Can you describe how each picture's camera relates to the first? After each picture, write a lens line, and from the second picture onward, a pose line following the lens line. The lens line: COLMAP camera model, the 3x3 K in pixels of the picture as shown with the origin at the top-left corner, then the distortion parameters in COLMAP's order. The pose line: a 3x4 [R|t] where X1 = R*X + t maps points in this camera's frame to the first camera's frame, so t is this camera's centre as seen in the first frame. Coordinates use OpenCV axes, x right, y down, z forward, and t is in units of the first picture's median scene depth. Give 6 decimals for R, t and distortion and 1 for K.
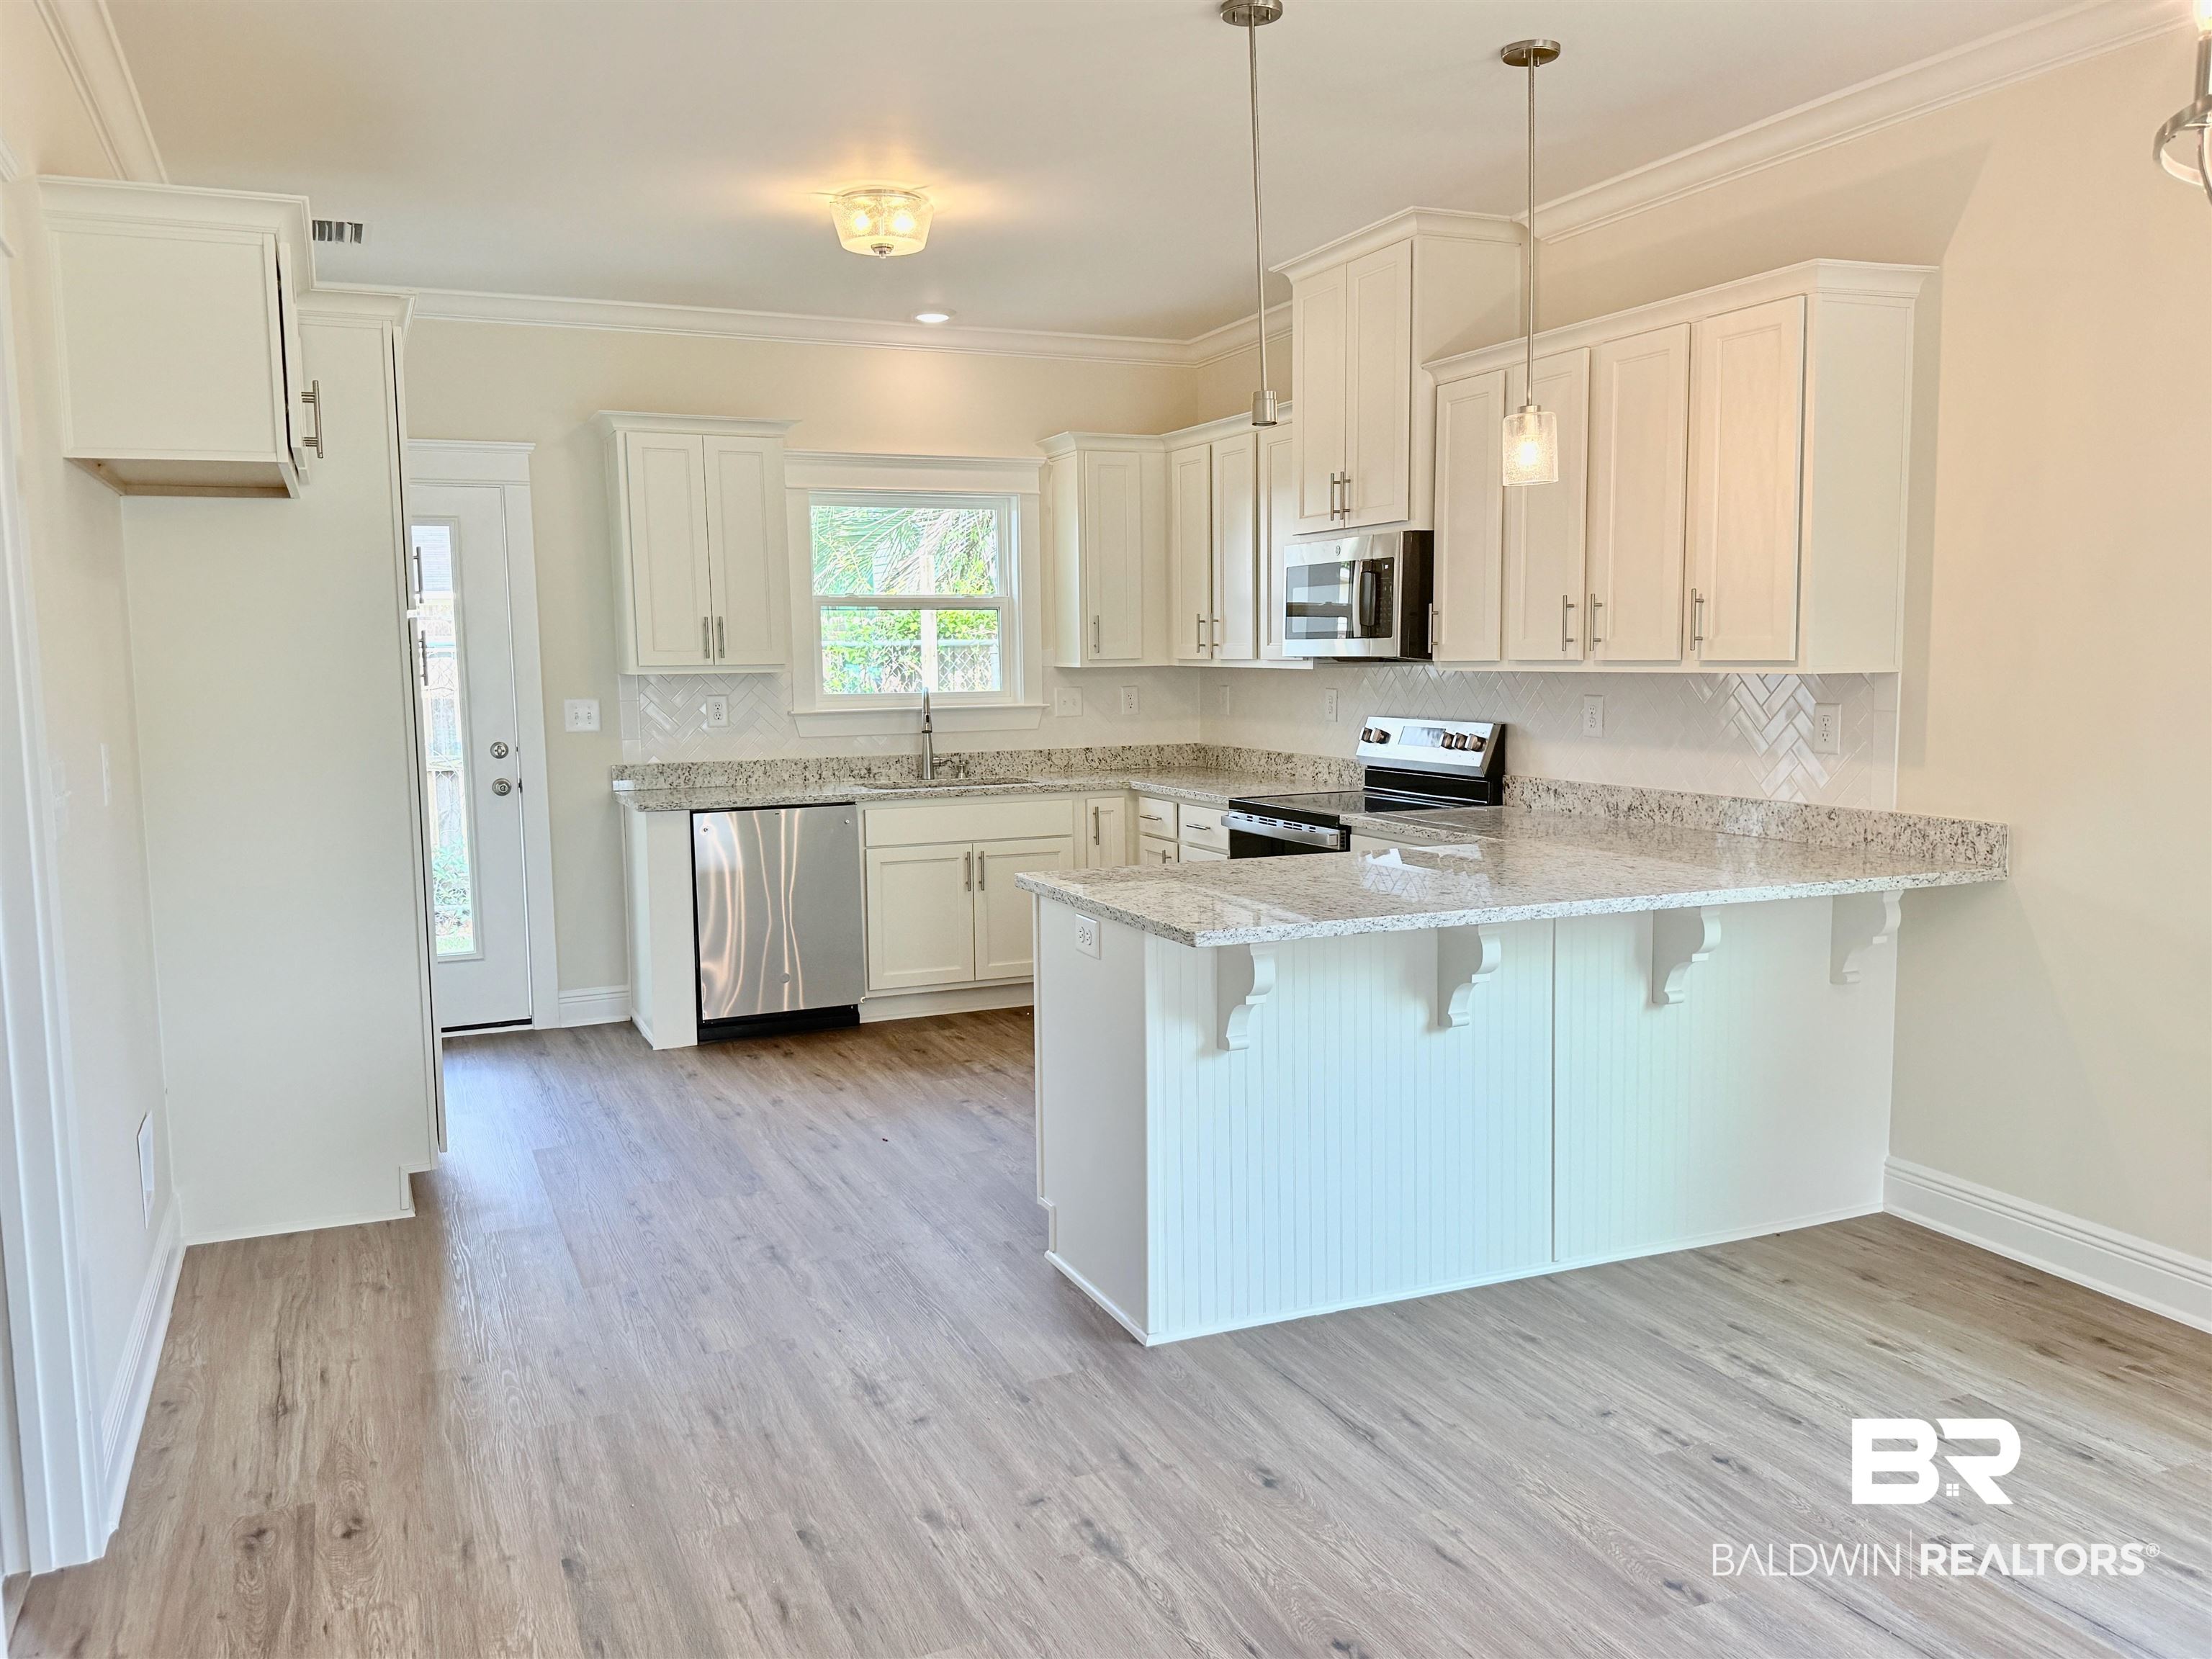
lens RADIAL K [[1703.4, 0, 1106.0], [0, 1703.4, 829.5], [0, 0, 1]] dist [0.066531, -0.003883]
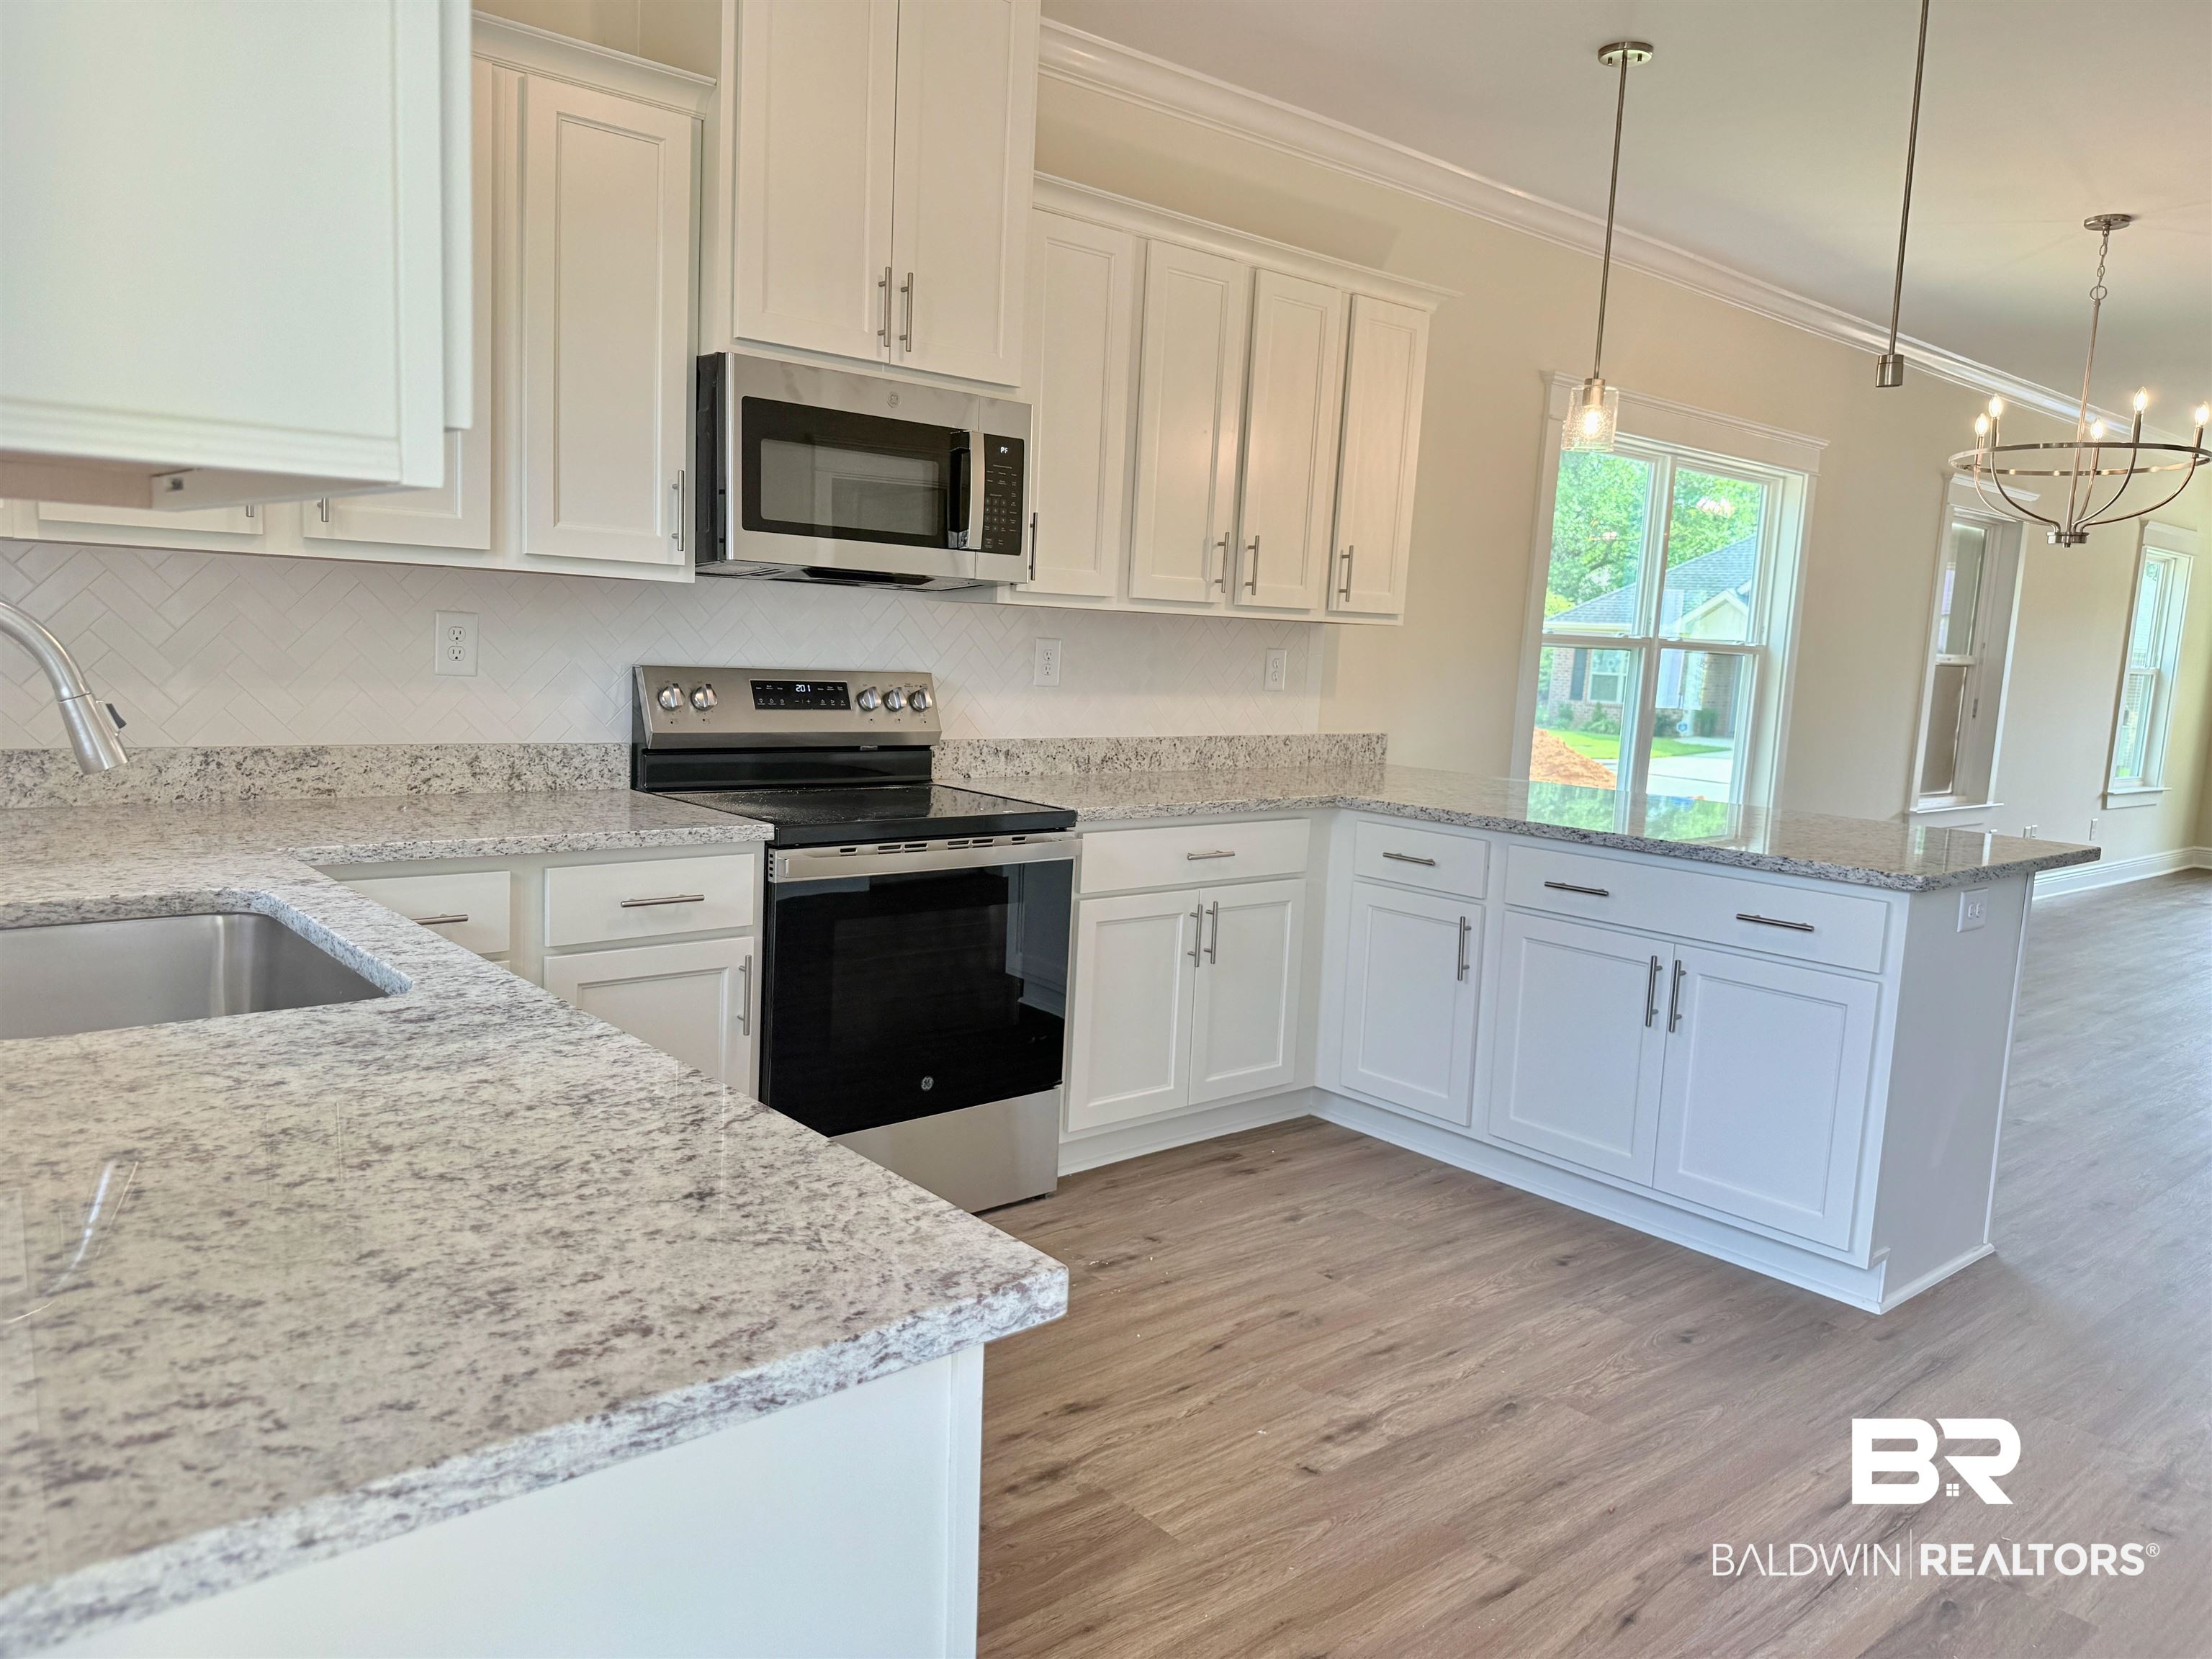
lens RADIAL K [[1577.1, 0, 1117.0], [0, 1577.1, 838.5], [0, 0, 1]] dist [0.113660, -0.154277]
pose [[-0.306084, -0.127980, 0.943363, -0.461670], [0.056682, 0.986715, 0.152253, -0.090767], [-0.950316, 0.100074, -0.294763, 1.128906]]
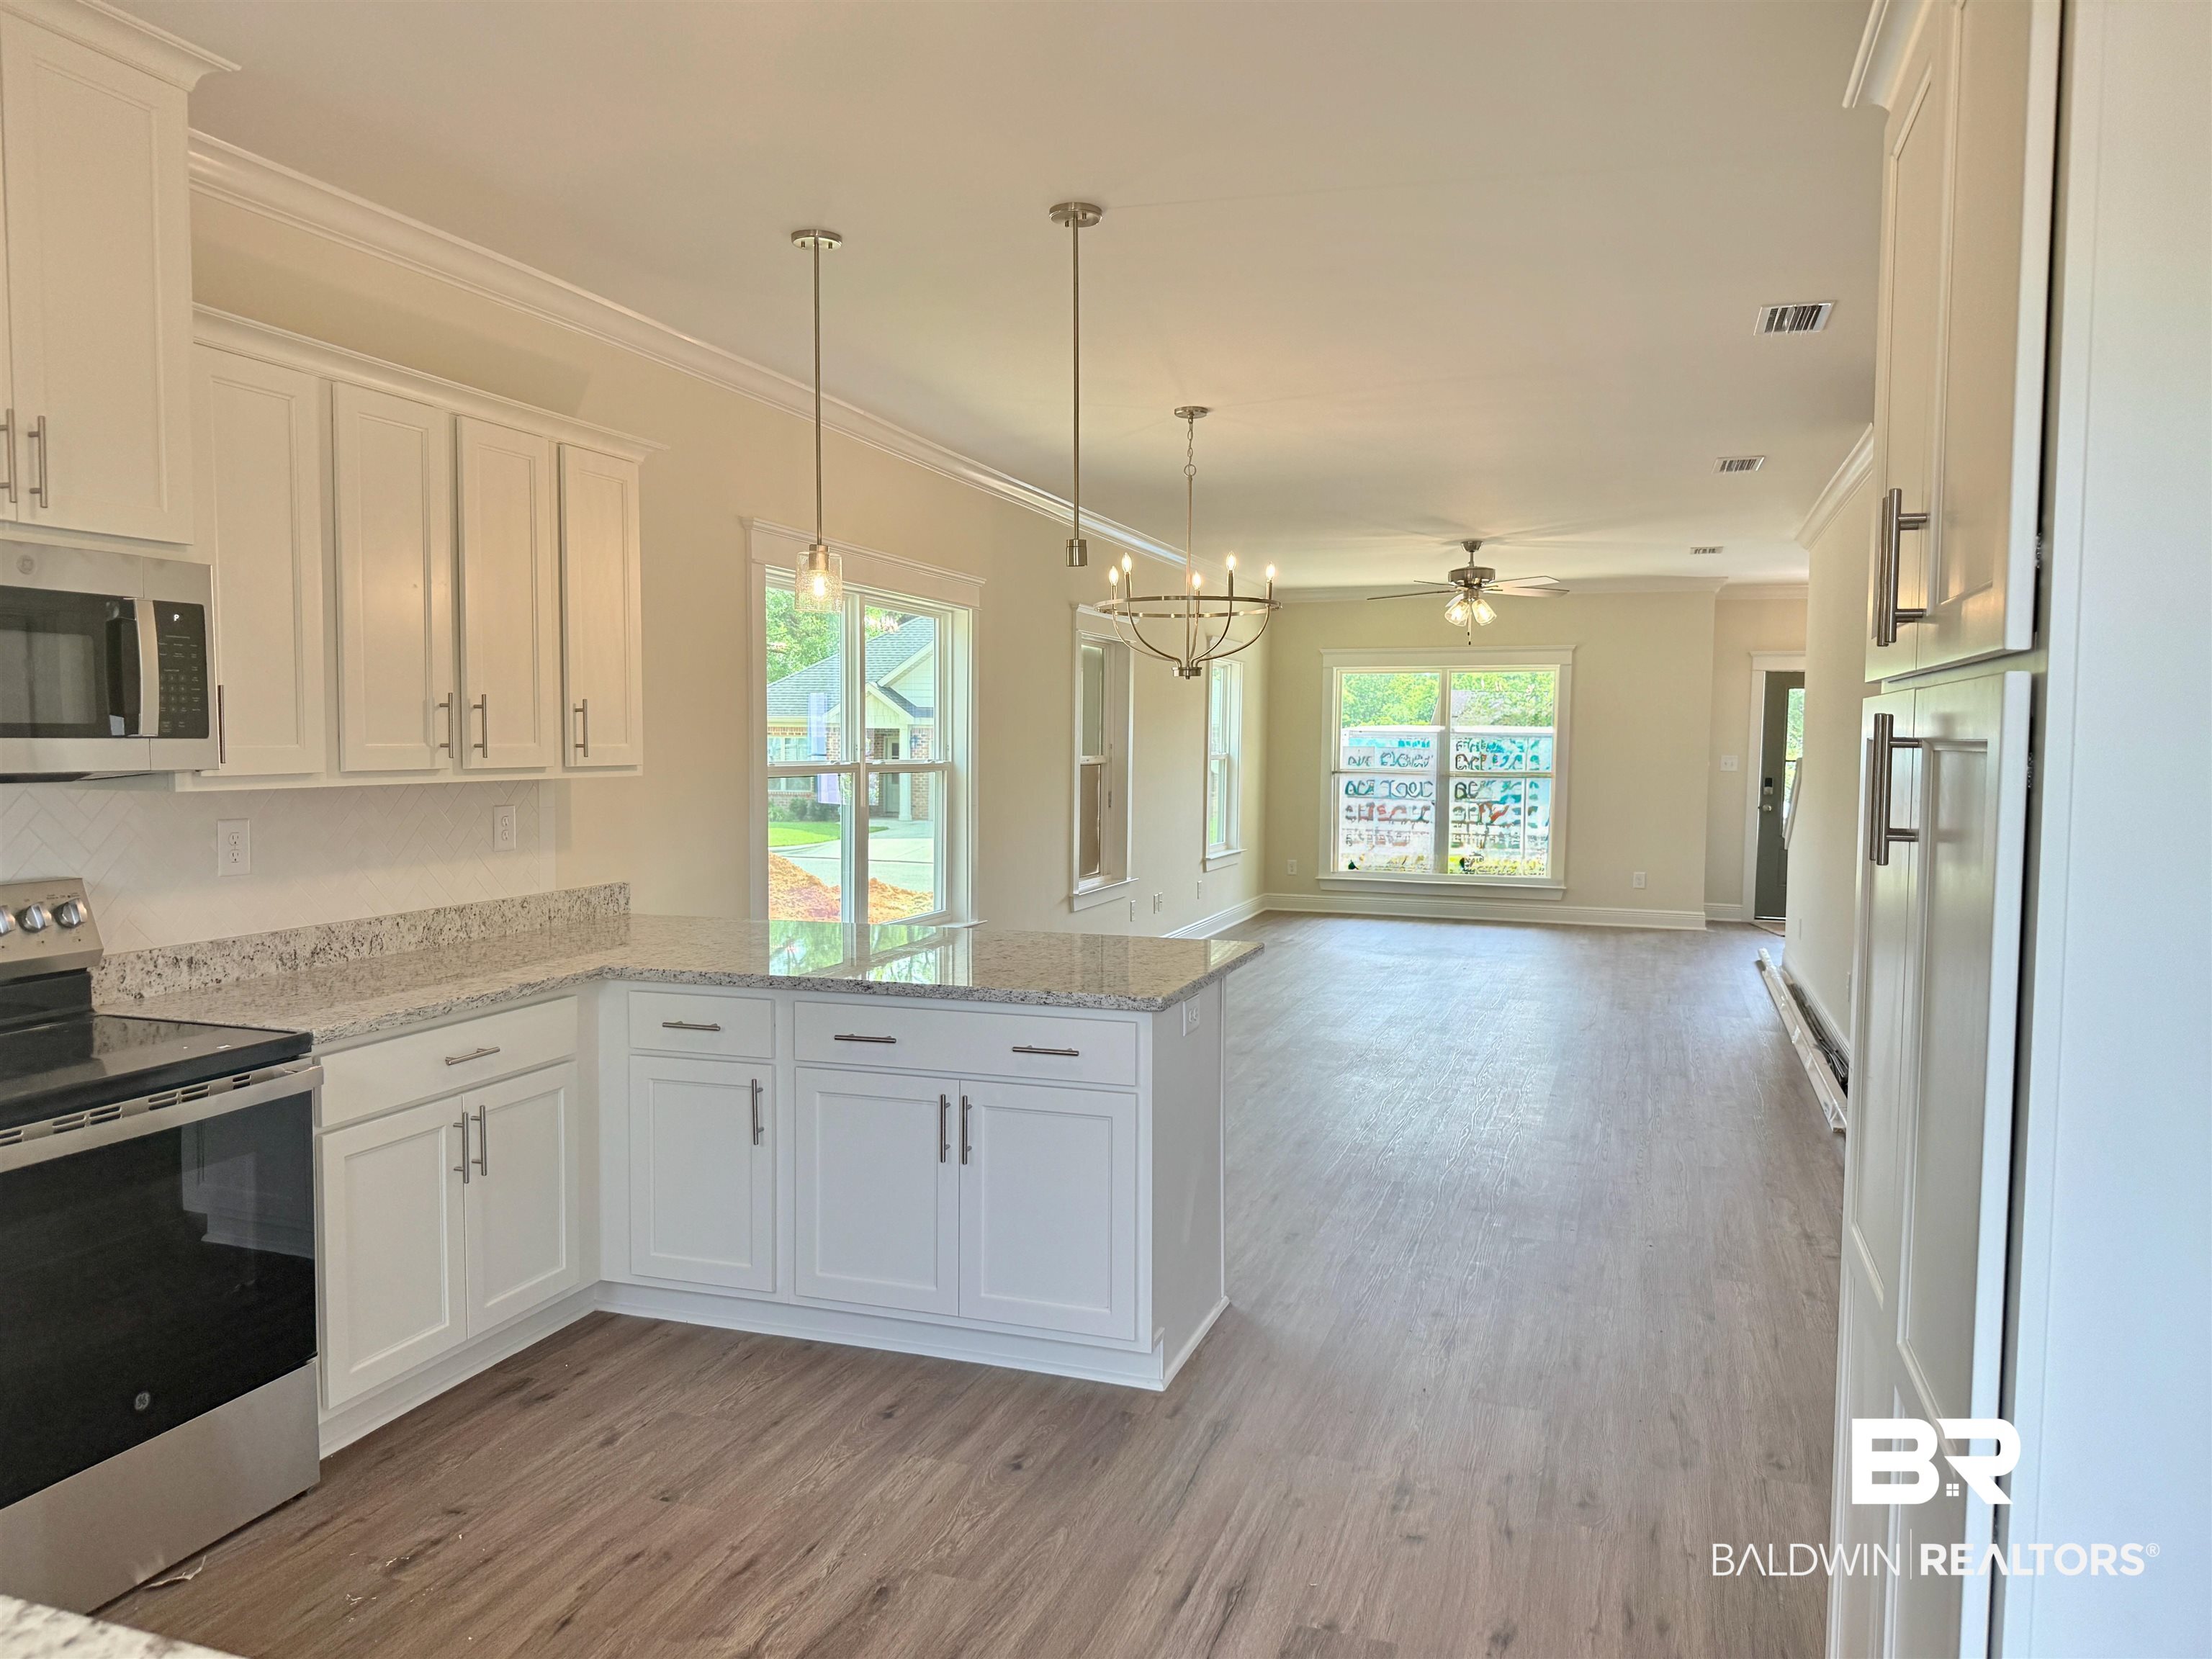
lens RADIAL K [[1573.1, 0, 1106.3], [0, 1573.1, 822.4], [0, 0, 1]] dist [0.082756, -0.104564]
pose [[-0.736497, -0.030216, 0.675766, -0.430497], [0.074098, 0.989386, 0.124997, -0.125977], [-0.672370, 0.142133, -0.726441, 1.161825]]
